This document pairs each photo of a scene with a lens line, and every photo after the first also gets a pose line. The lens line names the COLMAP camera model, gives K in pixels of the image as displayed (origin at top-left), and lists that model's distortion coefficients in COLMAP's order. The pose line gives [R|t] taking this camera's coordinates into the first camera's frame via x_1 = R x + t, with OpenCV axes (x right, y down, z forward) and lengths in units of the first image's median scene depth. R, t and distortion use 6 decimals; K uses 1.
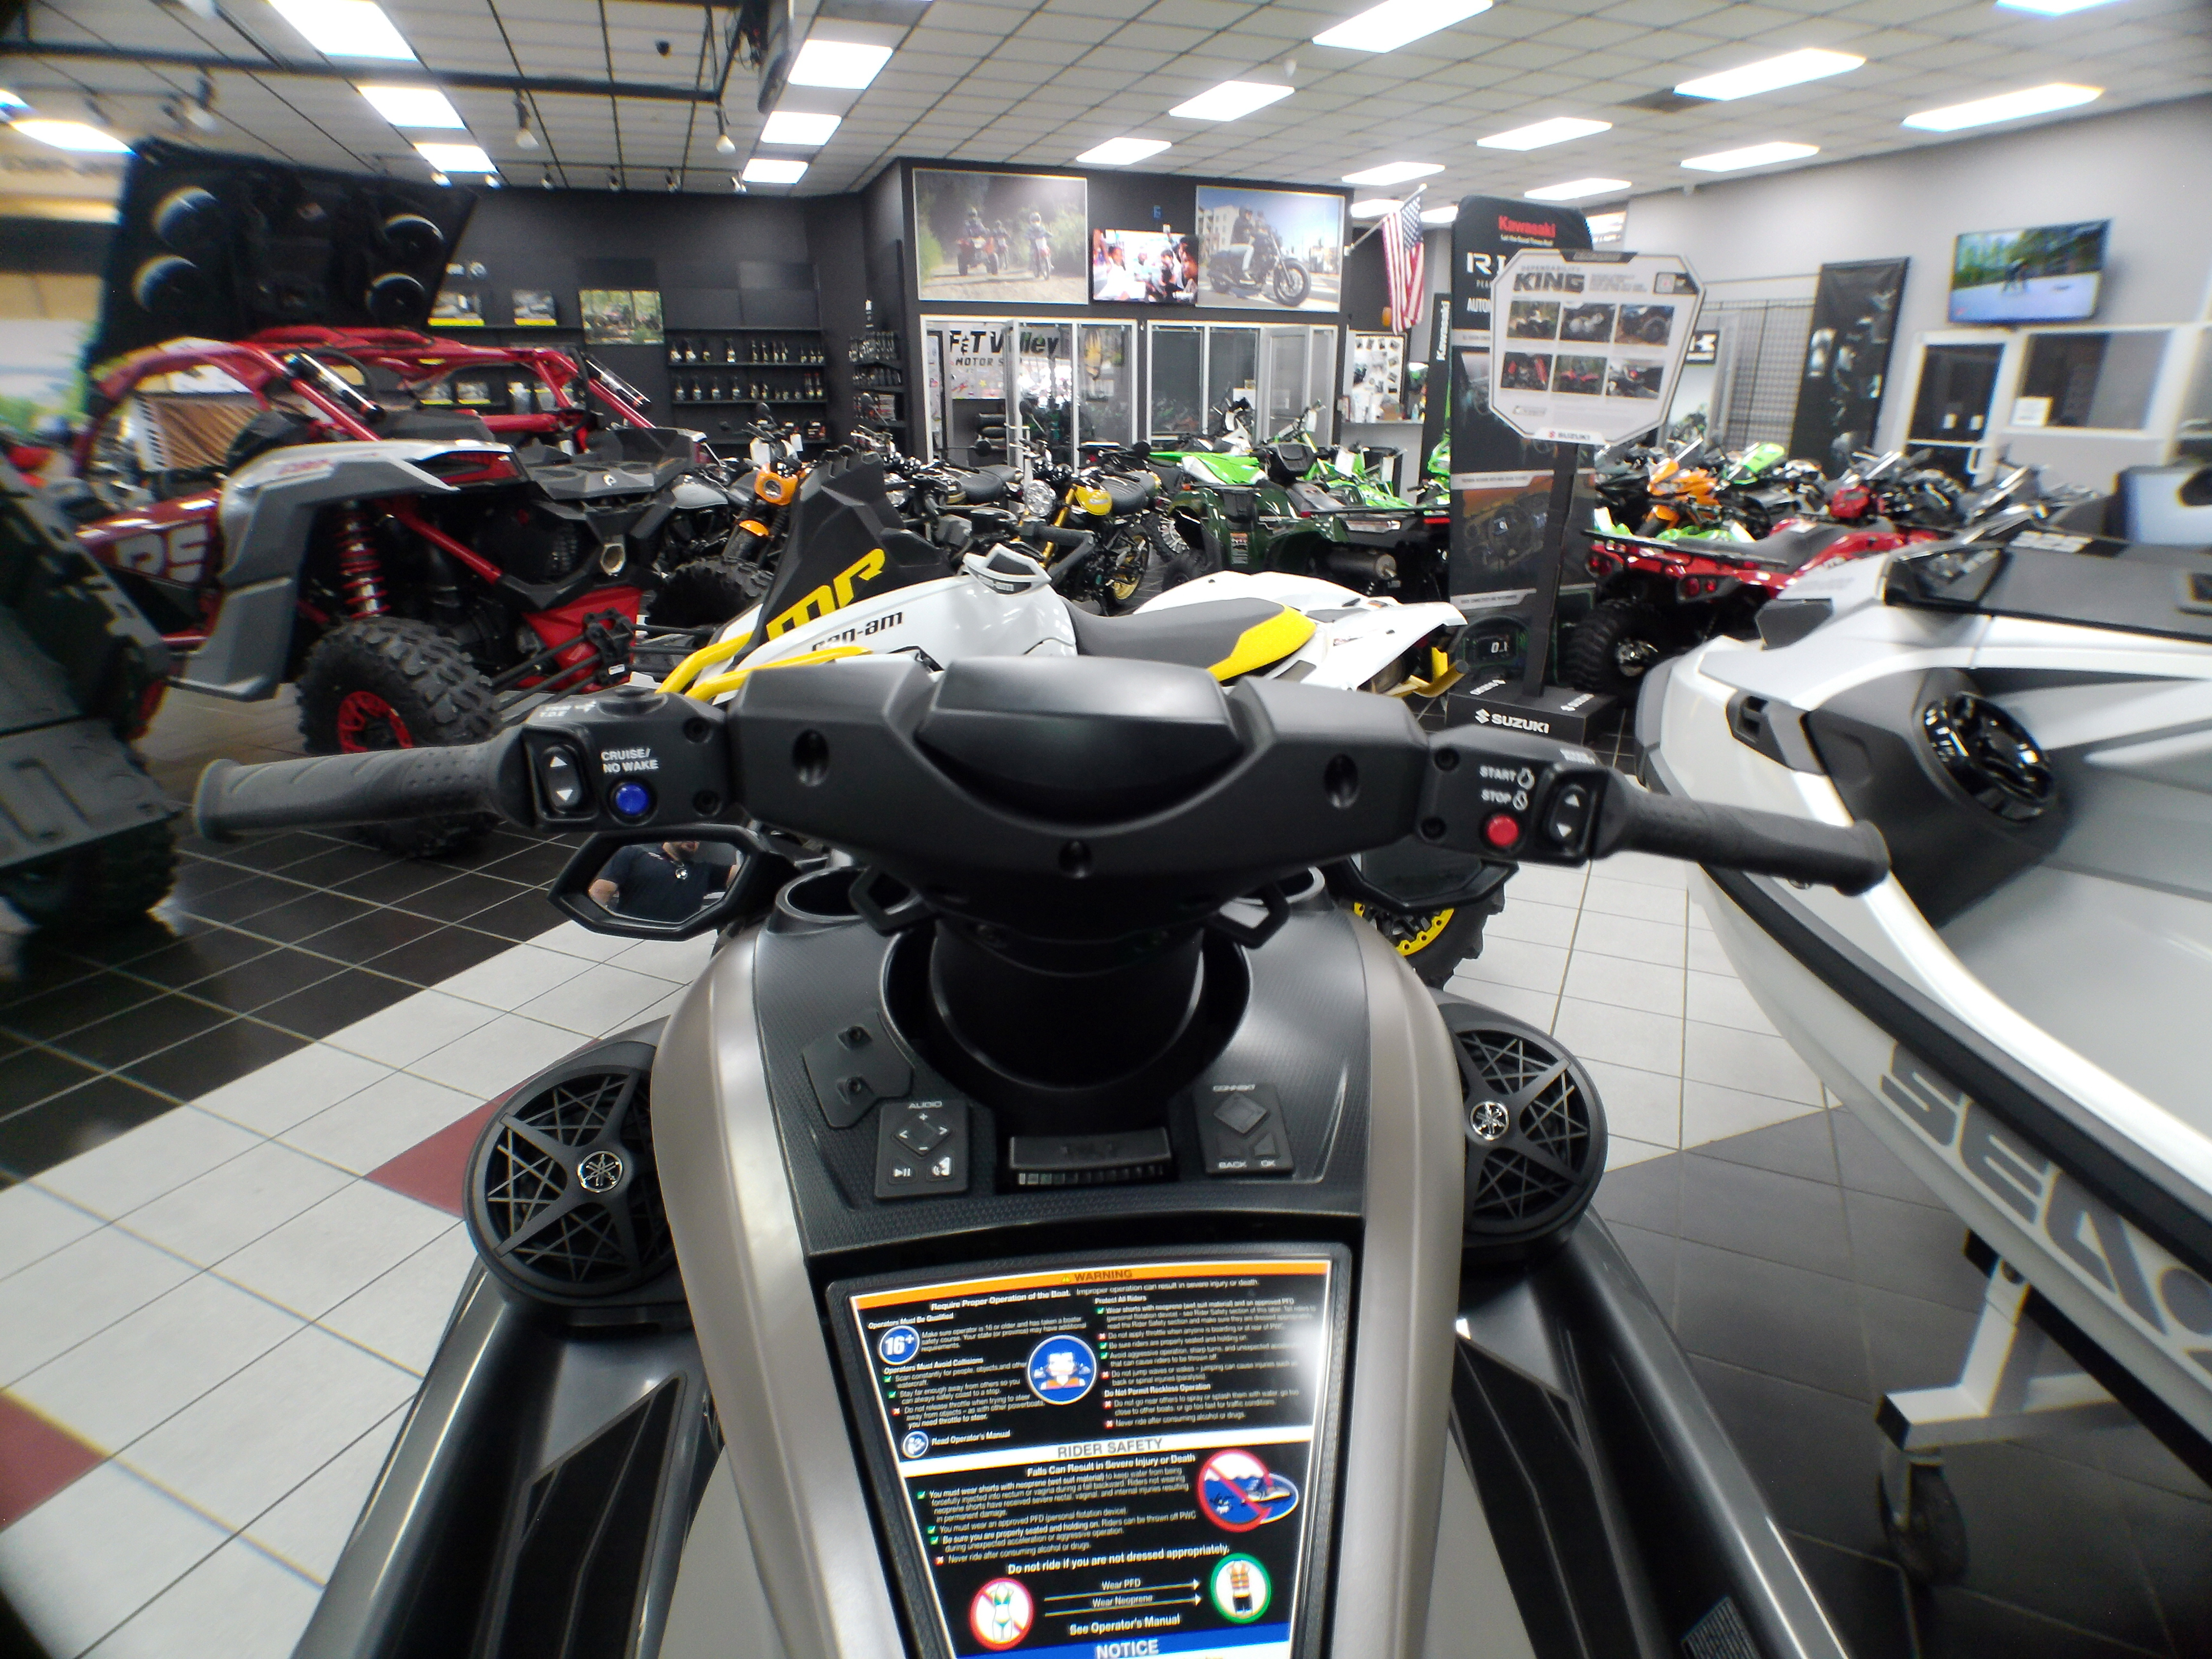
lens RADIAL K [[1197.6, 0, 1143.8], [0, 1197.6, 824.7], [0, 0, 1]] dist [-0.046041, 0.011895]
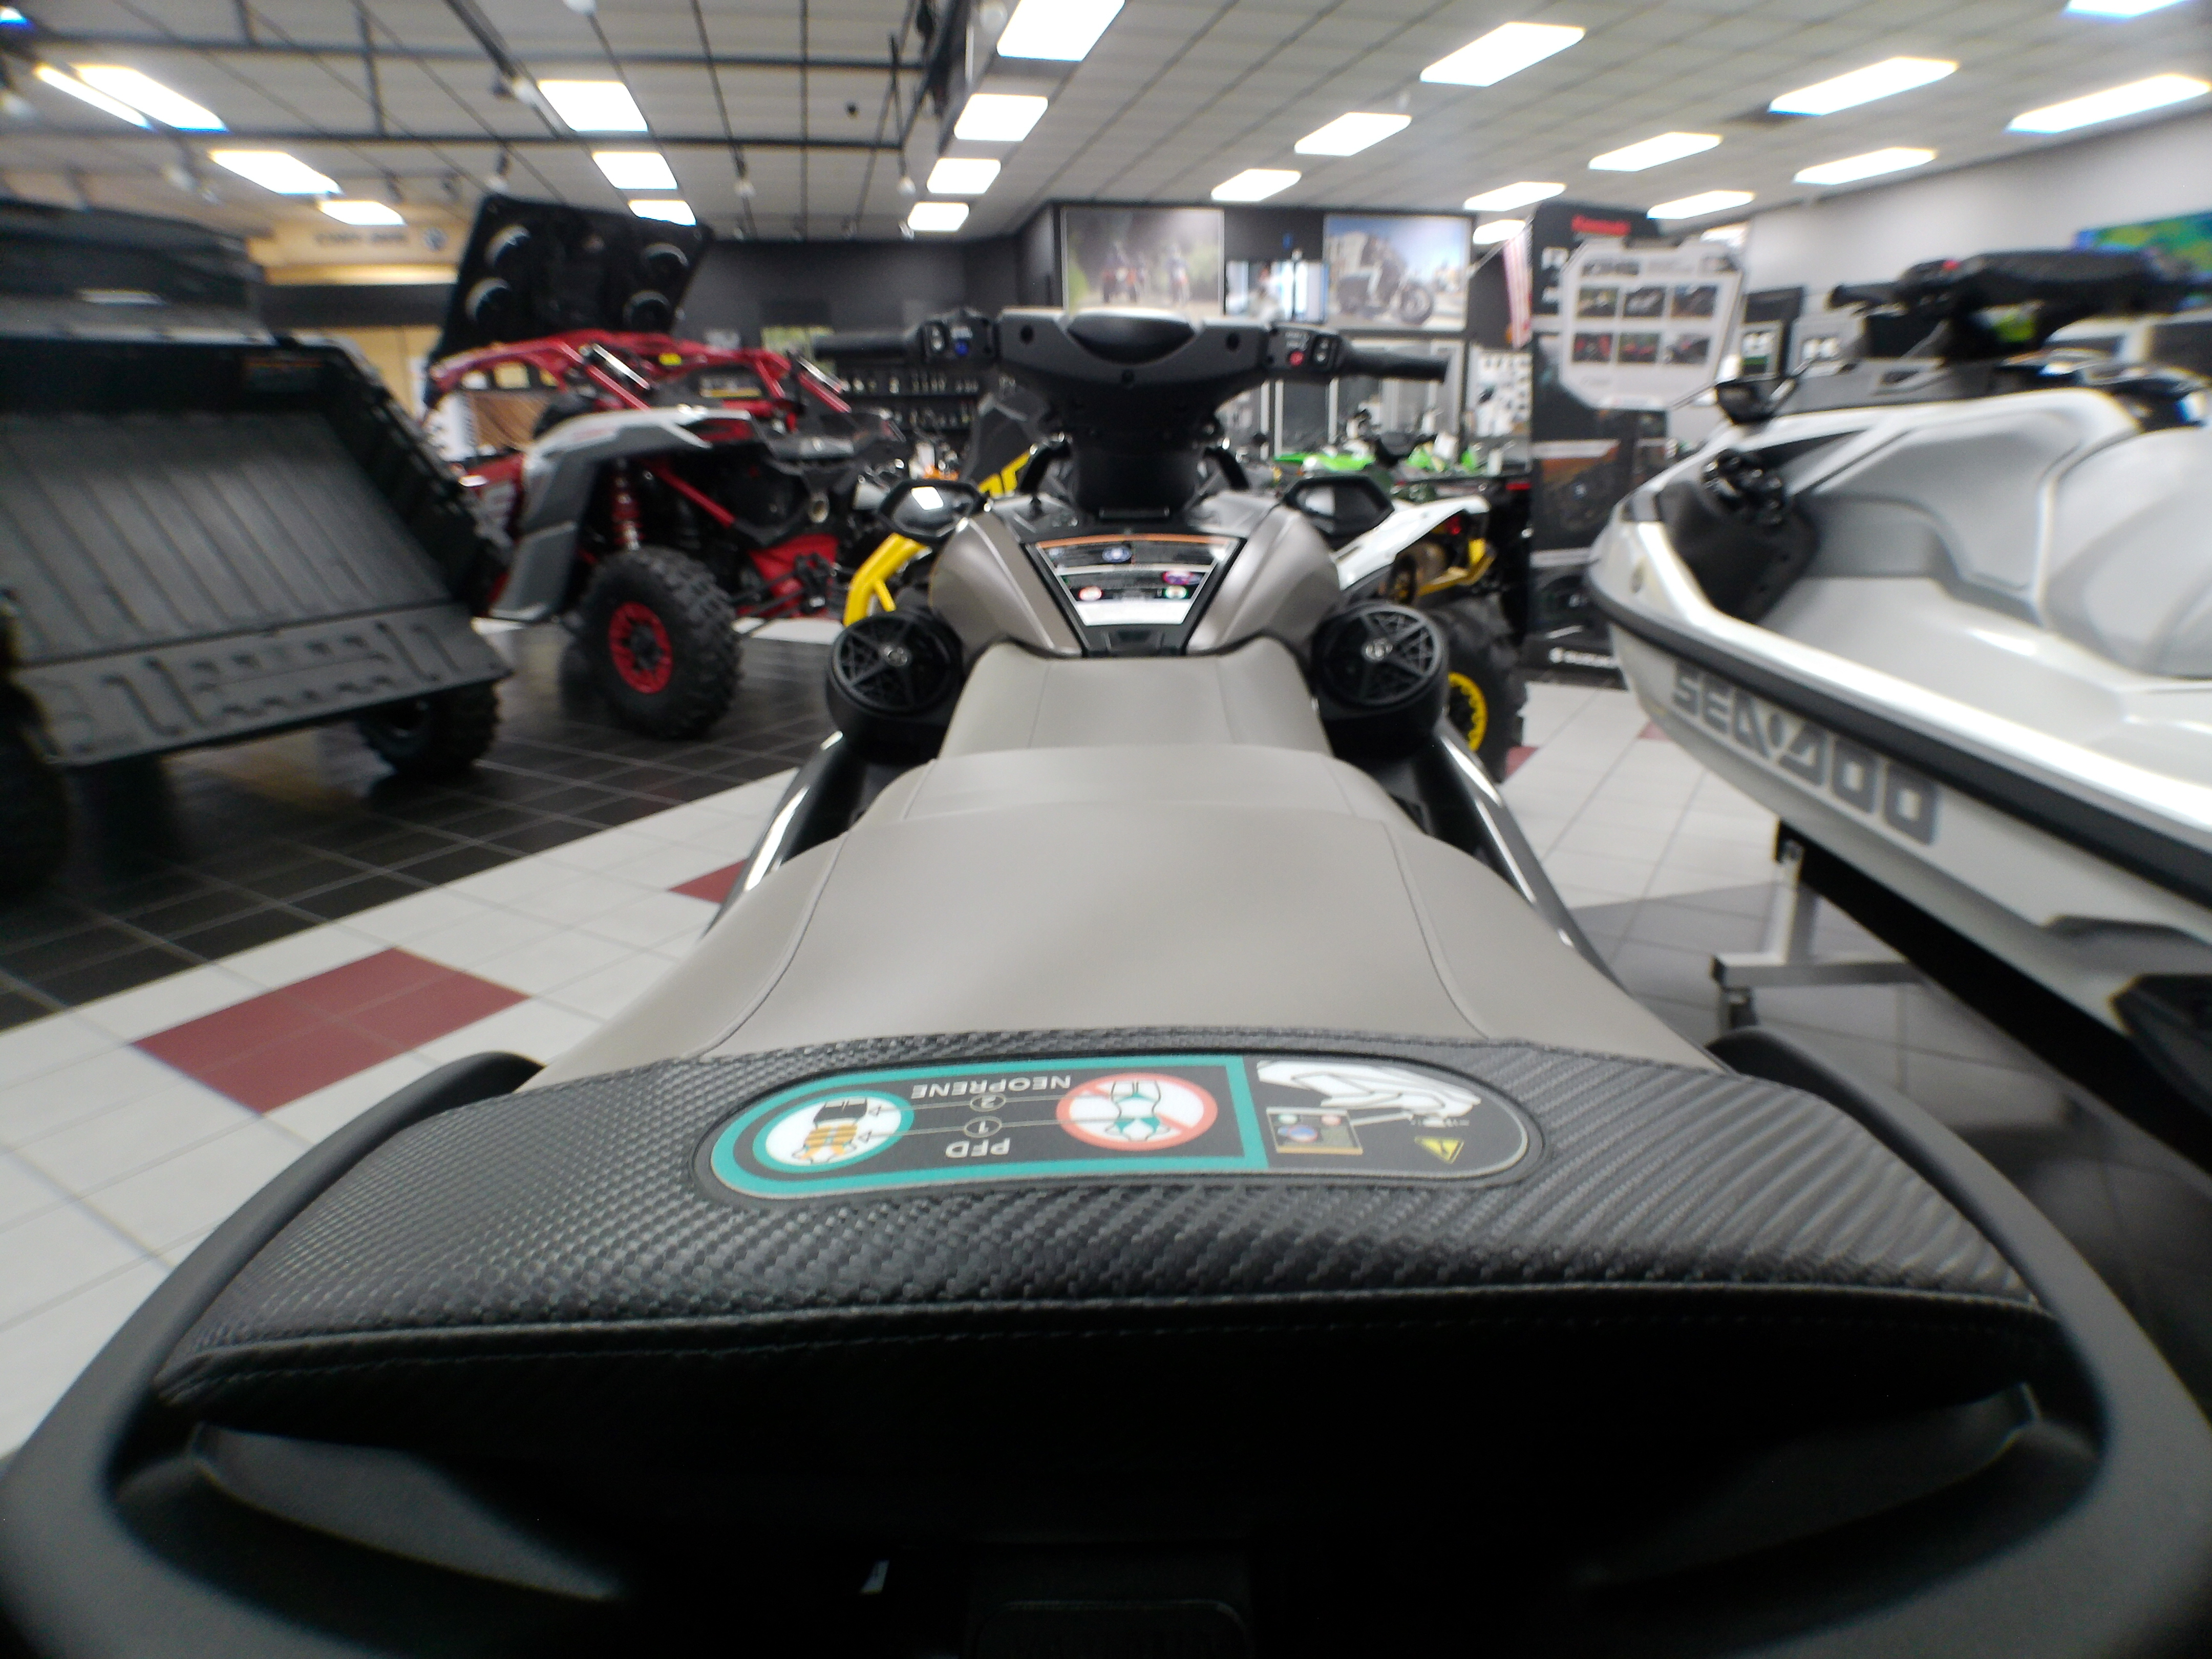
lens RADIAL K [[1215.2, 0, 1144.0], [0, 1215.2, 820.2], [0, 0, 1]] dist [-0.042778, -0.000466]
pose [[0.993438, 0.013771, -0.113543, 0.026508], [-0.018314, 0.999069, -0.039065, 0.101305], [0.112899, 0.040888, 0.992765, -0.142455]]
